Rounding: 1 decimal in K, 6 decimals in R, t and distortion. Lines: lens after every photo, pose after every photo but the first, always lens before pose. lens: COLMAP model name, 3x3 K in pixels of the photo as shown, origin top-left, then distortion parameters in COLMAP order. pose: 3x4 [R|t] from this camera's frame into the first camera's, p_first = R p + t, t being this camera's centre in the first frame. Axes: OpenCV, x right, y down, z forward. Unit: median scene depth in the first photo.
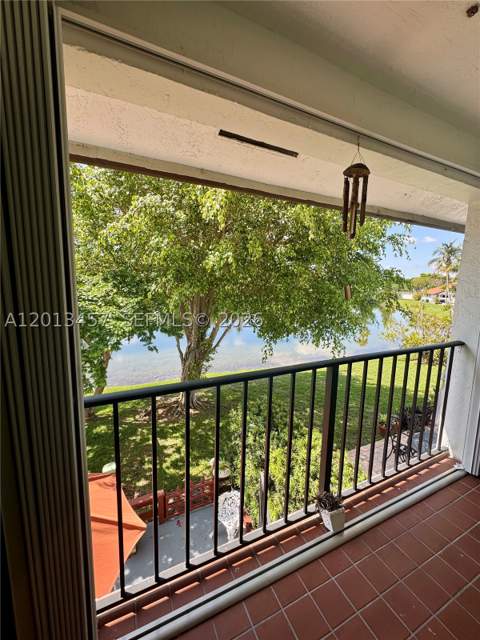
lens RADIAL K [[254.3, 0, 241.4], [0, 254.3, 319.0], [0, 0, 1]] dist [-0.010616, -0.000879]
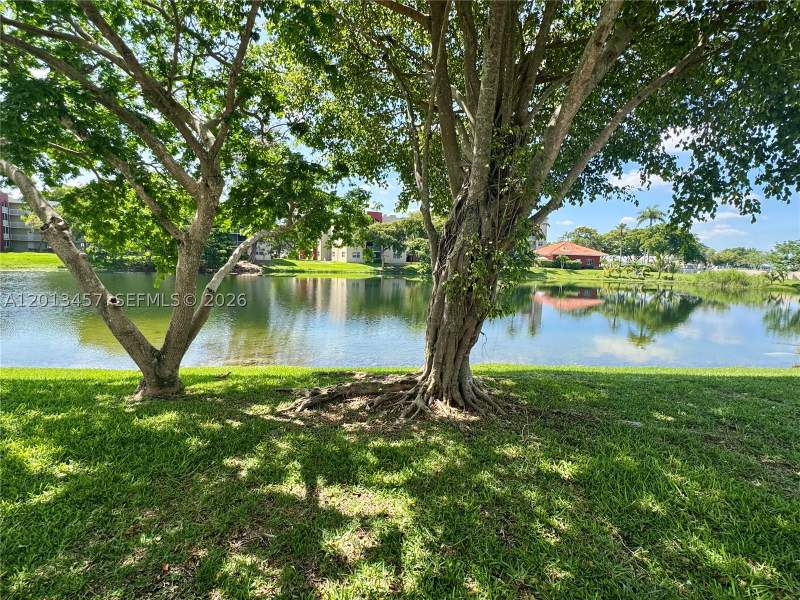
lens RADIAL K [[417.4, 0, 400.3], [0, 417.4, 298.8], [0, 0, 1]] dist [-0.007752, 0.000897]
pose [[0.952252, 0.035100, -0.303290, -0.140193], [-0.048820, 0.998093, -0.037772, 0.313406], [0.301385, 0.050775, 0.952150, 0.640513]]
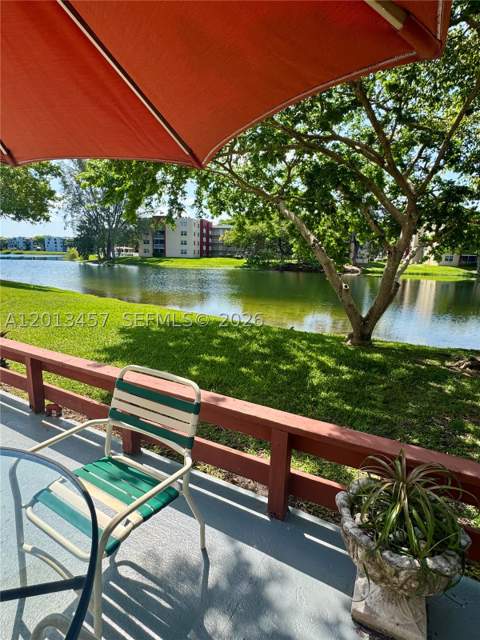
lens RADIAL K [[333.9, 0, 237.3], [0, 333.9, 317.3], [0, 0, 1]] dist [-0.007752, 0.000897]
pose [[0.569057, 0.142170, -0.809915, -0.173728], [-0.121577, 0.988662, 0.088125, 0.349097], [0.813261, 0.048319, 0.579890, 0.379414]]
